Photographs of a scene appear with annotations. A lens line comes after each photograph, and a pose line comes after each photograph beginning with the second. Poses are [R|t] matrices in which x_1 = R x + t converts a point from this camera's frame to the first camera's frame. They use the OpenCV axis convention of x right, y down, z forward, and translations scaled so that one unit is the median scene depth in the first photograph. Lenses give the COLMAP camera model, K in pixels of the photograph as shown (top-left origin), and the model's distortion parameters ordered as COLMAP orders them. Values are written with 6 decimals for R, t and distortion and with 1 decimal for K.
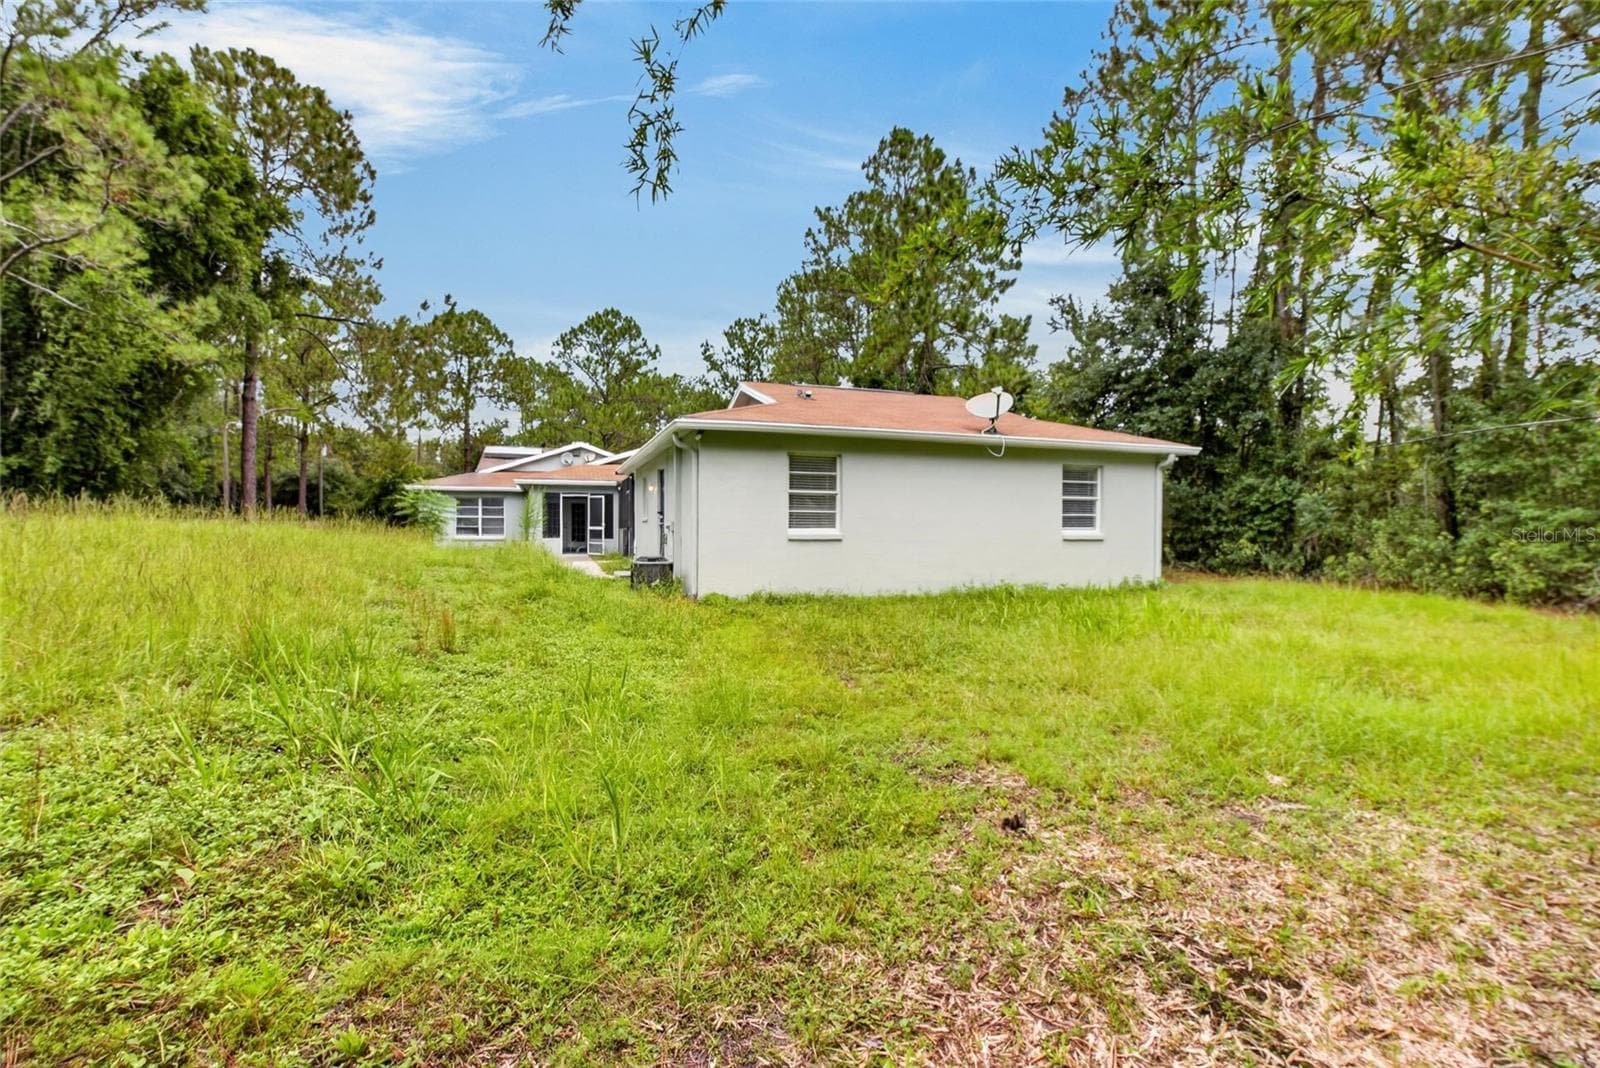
lens RADIAL K [[710.7, 0, 795.8], [0, 710.7, 548.2], [0, 0, 1]] dist [-0.022827, 0.001766]
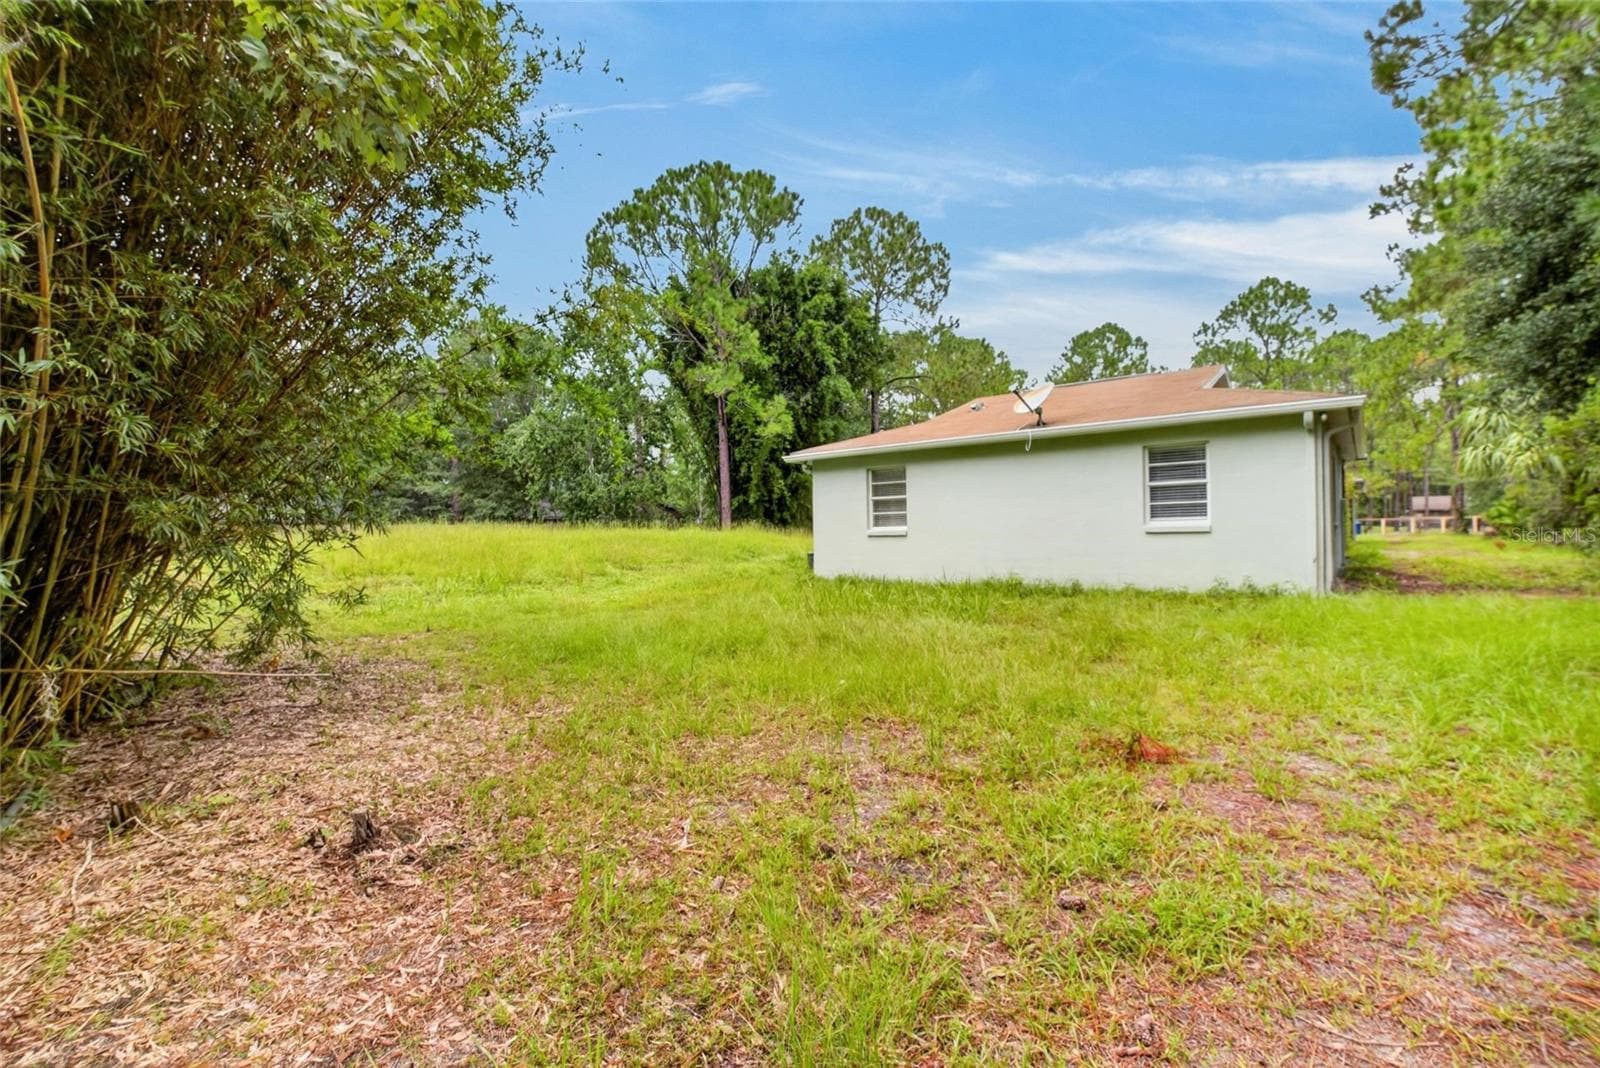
lens RADIAL K [[710.7, 0, 810.0], [0, 710.7, 527.7], [0, 0, 1]] dist [-0.022827, 0.001766]
pose [[0.526913, -0.018200, -0.849724, 0.546834], [-0.003176, 0.999722, -0.023382, 0.001904], [0.849913, 0.015019, 0.526708, 0.123264]]
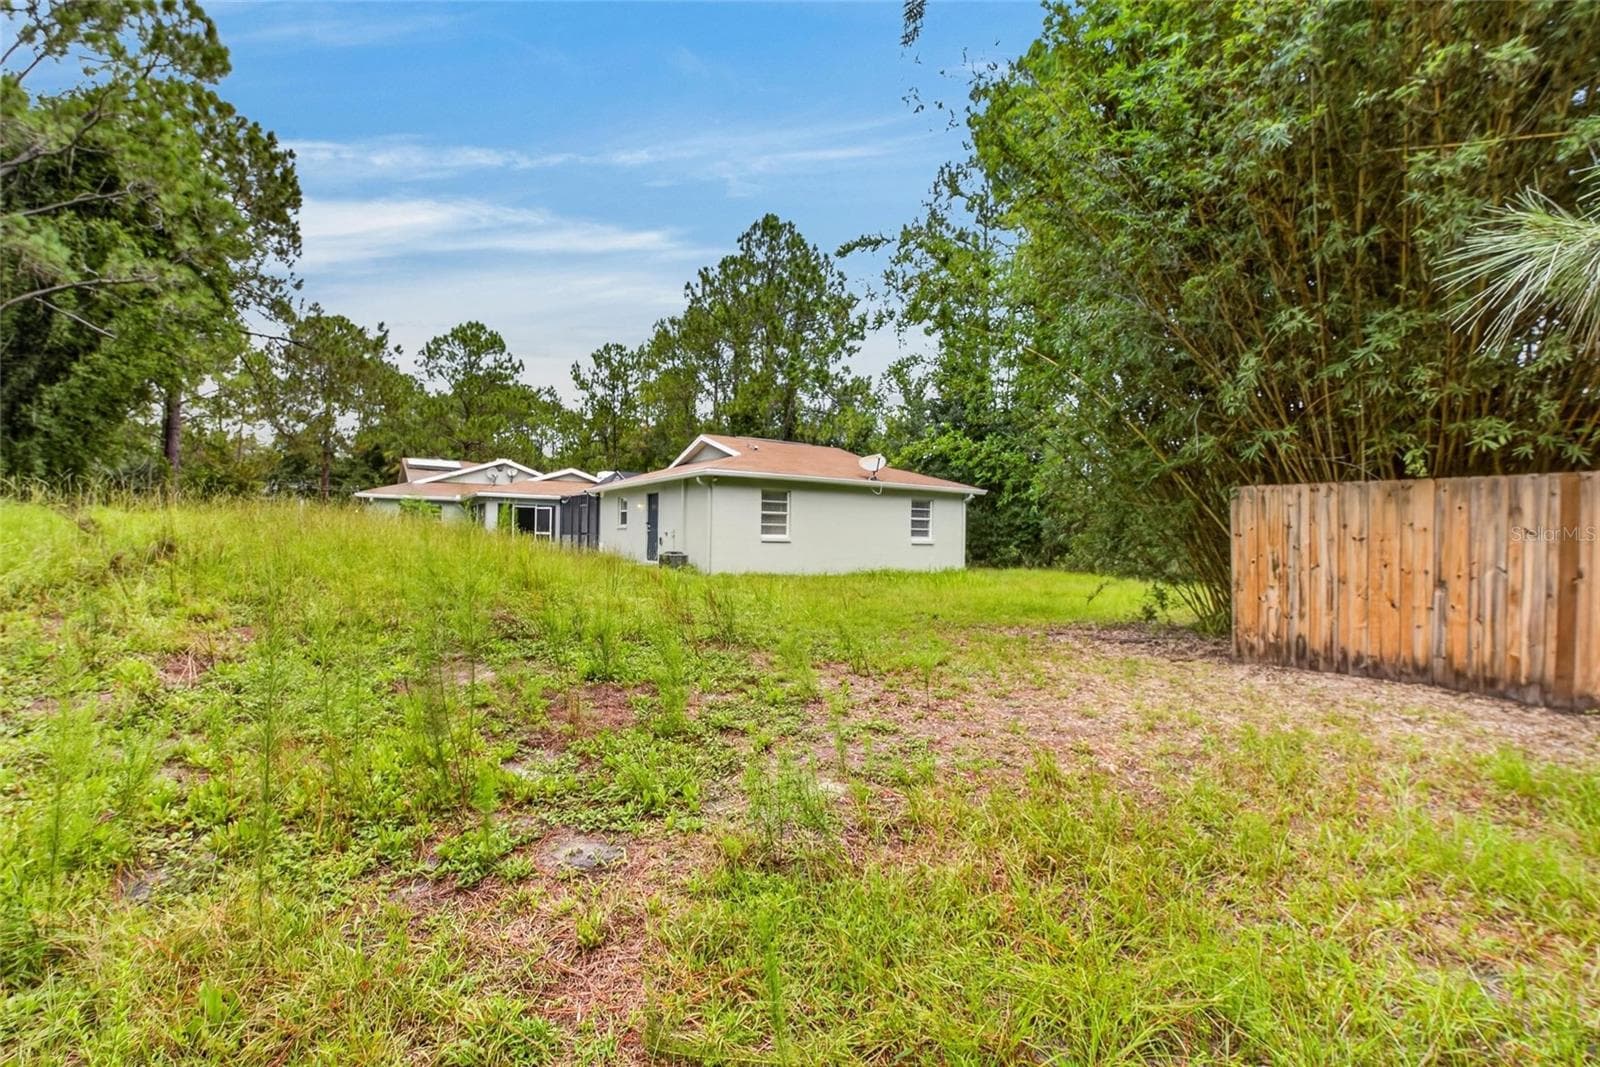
lens RADIAL K [[710.7, 0, 803.3], [0, 710.7, 534.0], [0, 0, 1]] dist [-0.022827, 0.001766]
pose [[0.965679, 0.013924, 0.259367, -0.182355], [-0.005007, 0.999374, -0.035010, 0.014729], [-0.259692, 0.032509, 0.965144, -0.328949]]
